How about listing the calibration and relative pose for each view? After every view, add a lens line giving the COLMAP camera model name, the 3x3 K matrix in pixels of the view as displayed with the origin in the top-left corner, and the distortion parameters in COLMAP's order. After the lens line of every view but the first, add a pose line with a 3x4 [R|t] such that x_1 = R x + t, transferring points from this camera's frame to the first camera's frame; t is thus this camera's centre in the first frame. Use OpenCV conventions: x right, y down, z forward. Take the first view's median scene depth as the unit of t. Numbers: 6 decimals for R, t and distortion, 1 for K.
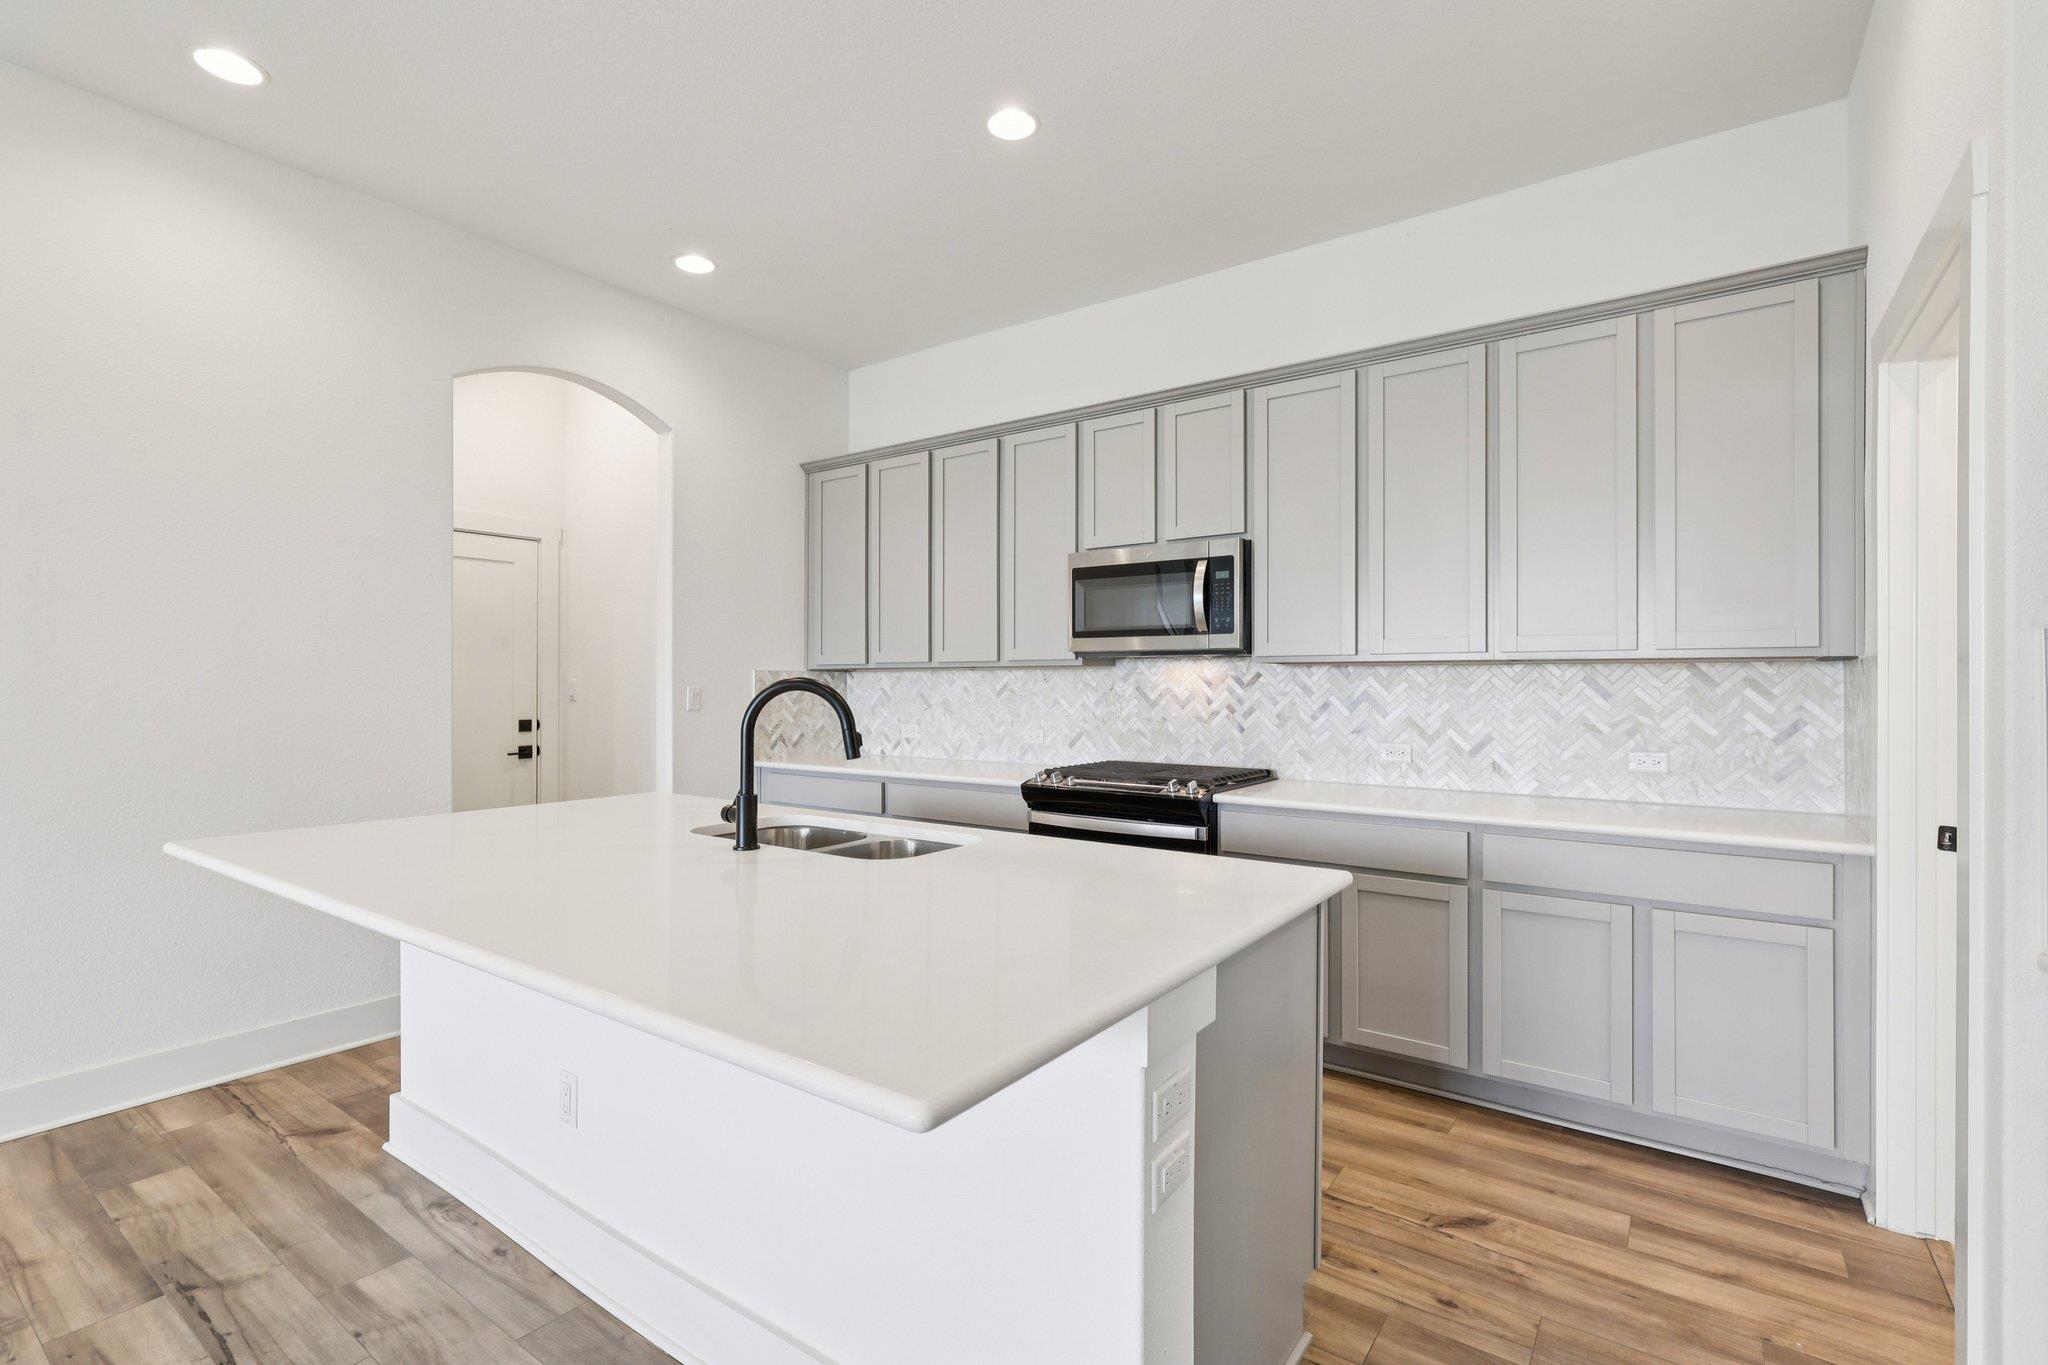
lens RADIAL K [[935.8, 0, 1027.0], [0, 935.8, 674.4], [0, 0, 1]] dist [-0.007666, 0.002889]
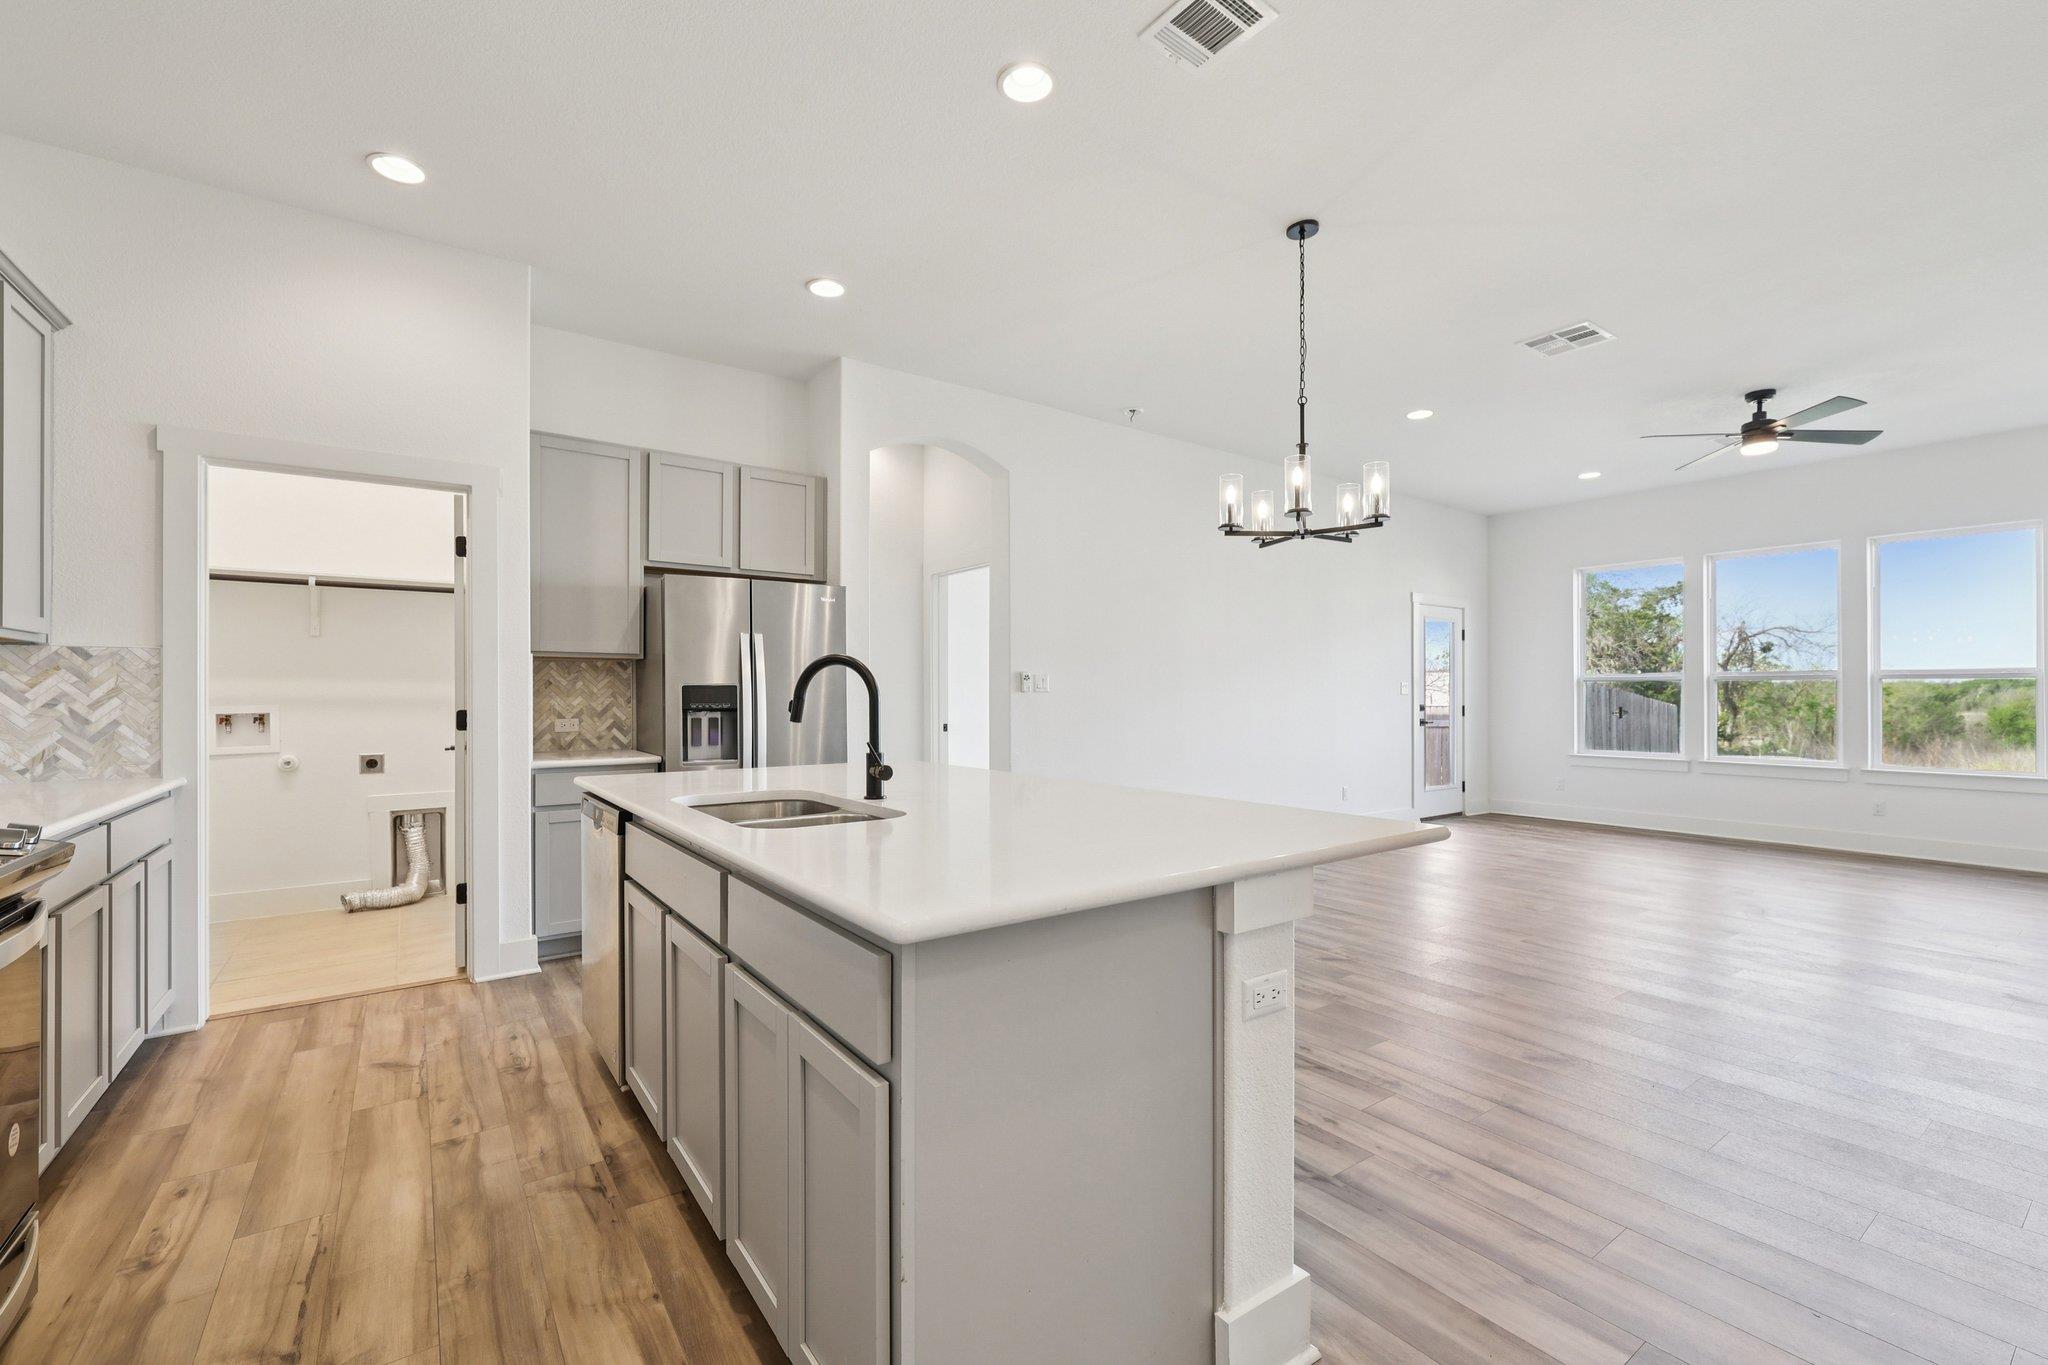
lens RADIAL K [[862.5, 0, 1029.6], [0, 862.5, 691.0], [0, 0, 1]] dist [0.002345, -0.000050]
pose [[-0.948275, 0.000696, 0.317449, -0.507261], [-0.003675, 0.999907, -0.013169, 0.038140], [-0.317428, -0.013654, -0.948184, 1.205866]]
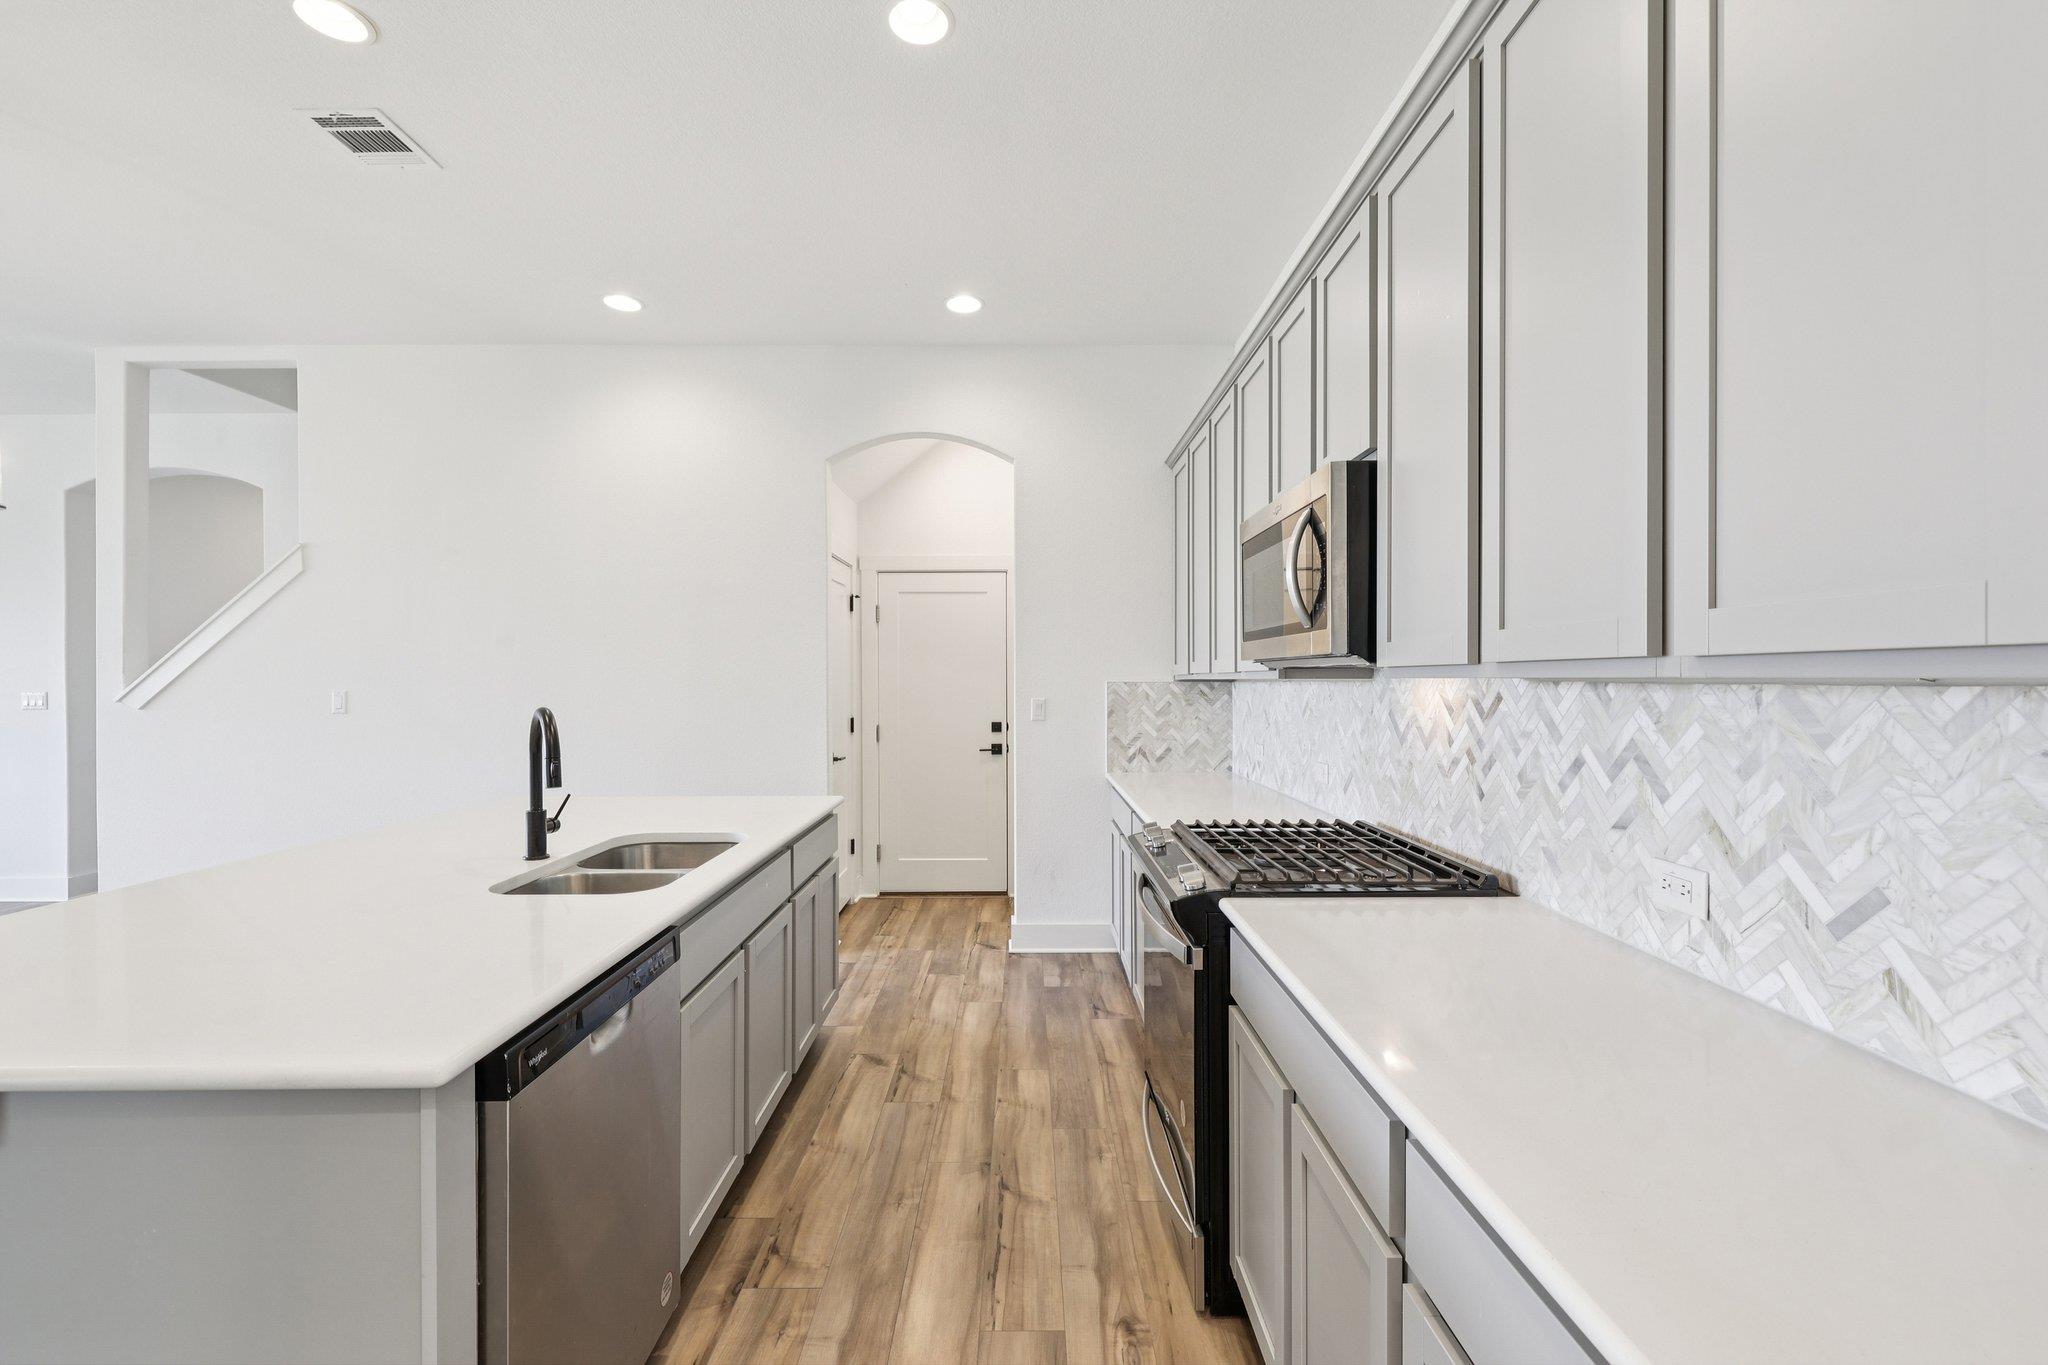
lens RADIAL K [[862.5, 0, 1033.8], [0, 862.5, 671.2], [0, 0, 1]] dist [0.002345, -0.000050]
pose [[0.593451, -0.009100, -0.804819, 0.540120], [0.009271, 0.999947, -0.004471, -0.016531], [0.804817, -0.004808, 0.593504, 0.530157]]
